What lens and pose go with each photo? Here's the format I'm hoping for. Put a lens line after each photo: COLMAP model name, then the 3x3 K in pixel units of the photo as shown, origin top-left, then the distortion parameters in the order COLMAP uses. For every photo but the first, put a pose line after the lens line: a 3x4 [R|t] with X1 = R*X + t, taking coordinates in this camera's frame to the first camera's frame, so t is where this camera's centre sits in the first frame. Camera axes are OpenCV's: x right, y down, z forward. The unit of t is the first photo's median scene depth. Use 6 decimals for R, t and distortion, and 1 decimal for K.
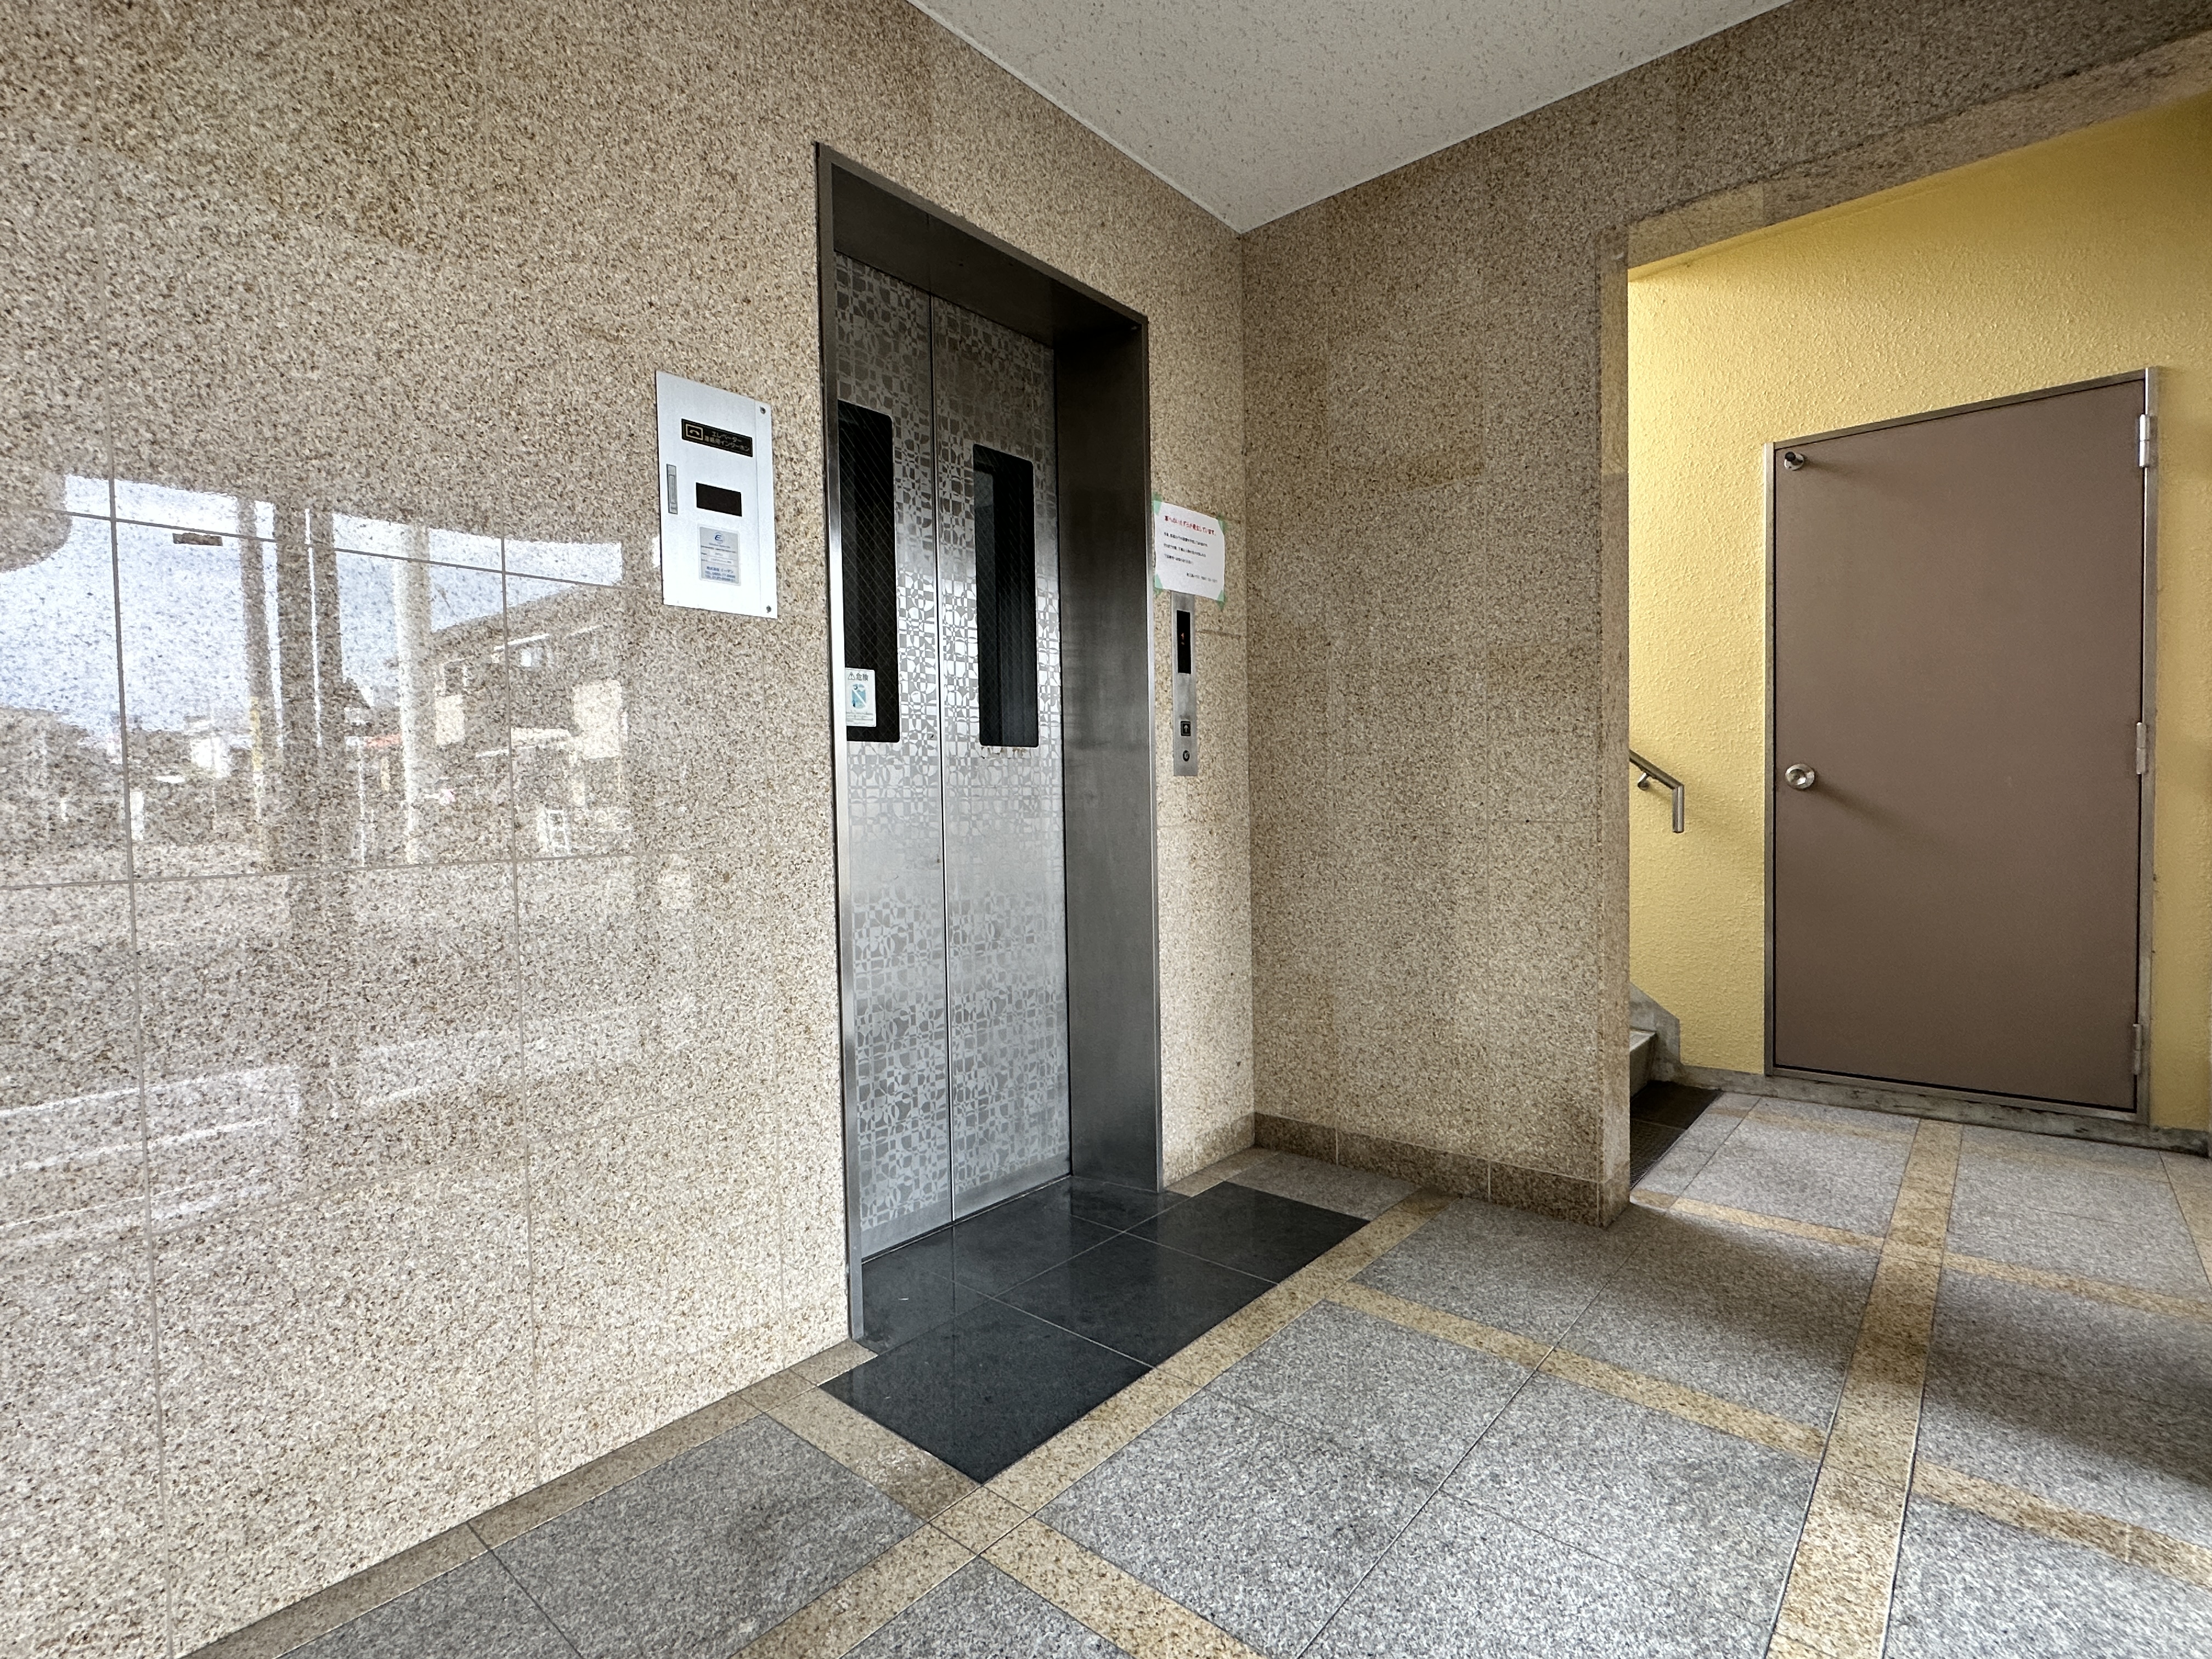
lens RADIAL K [[1081.9, 0, 1098.2], [0, 1081.9, 843.7], [0, 0, 1]] dist [-0.004997, -0.000178]
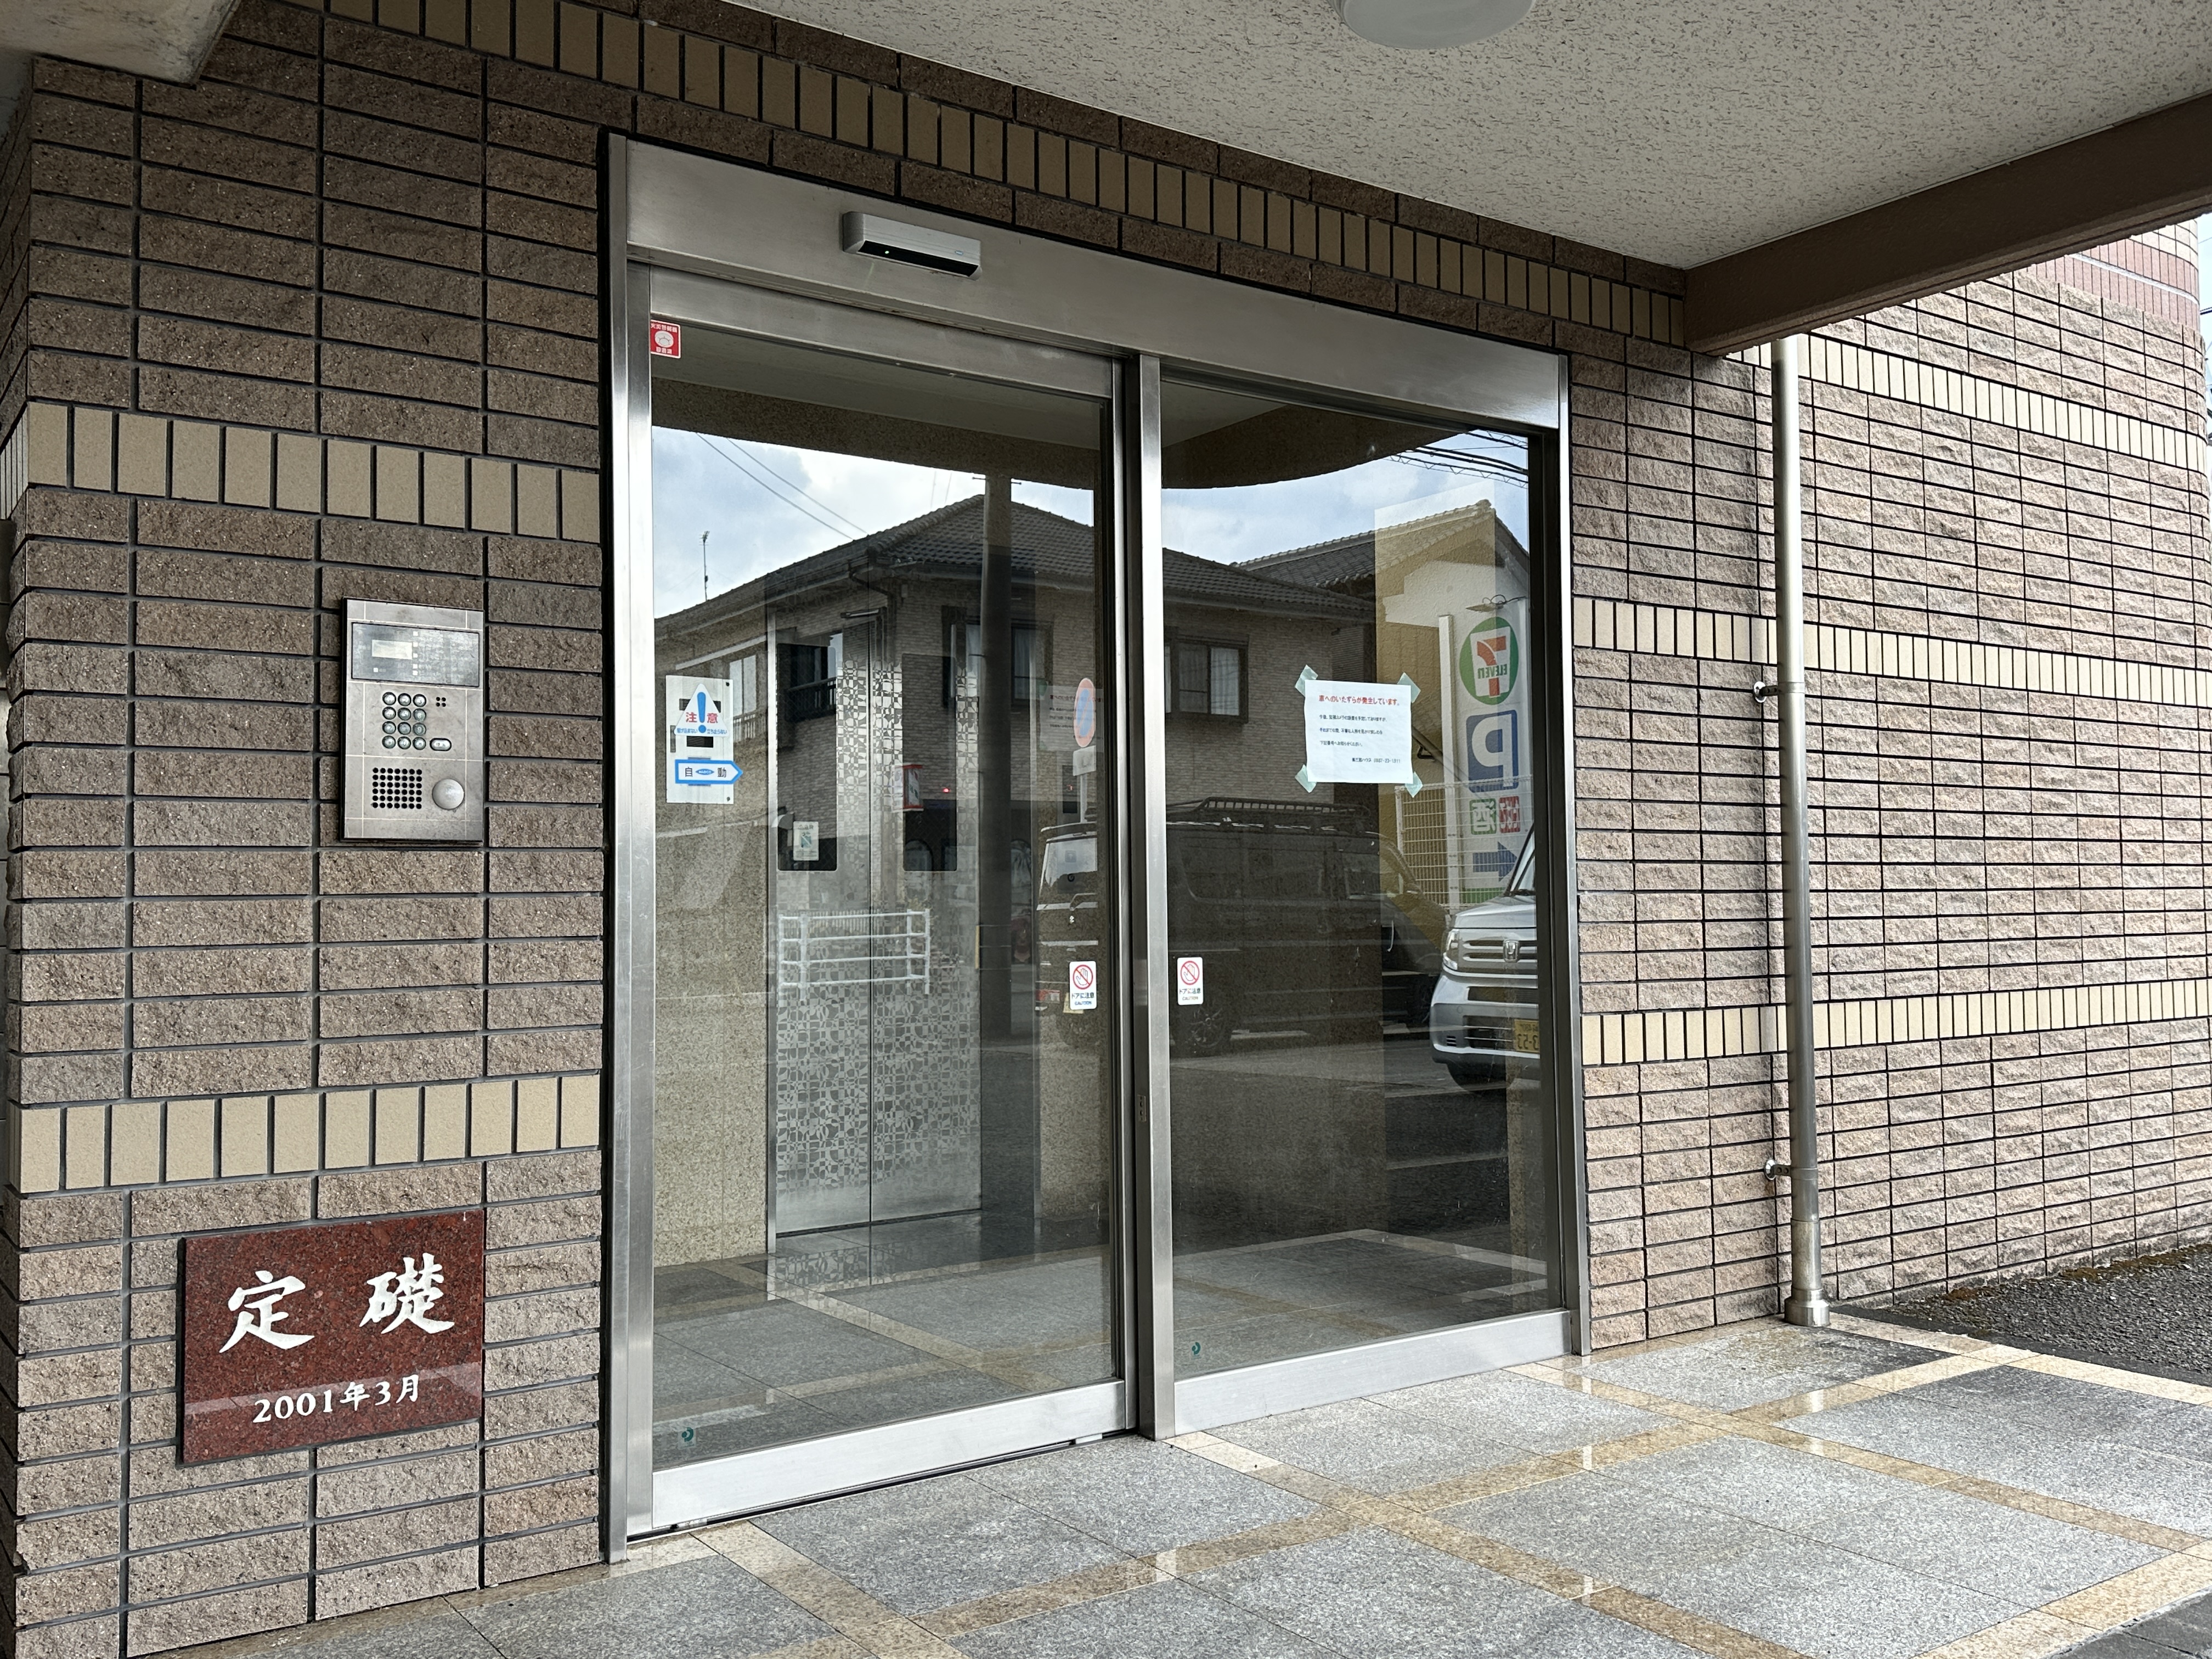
lens RADIAL K [[1916.7, 0, 1109.3], [0, 1916.7, 824.1], [0, 0, 1]] dist [0.016857, 0.001953]
pose [[0.969638, 0.002446, -0.244533, 0.769949], [-0.022151, 0.996718, -0.077864, 0.034222], [0.243540, 0.080916, 0.966510, -1.341944]]
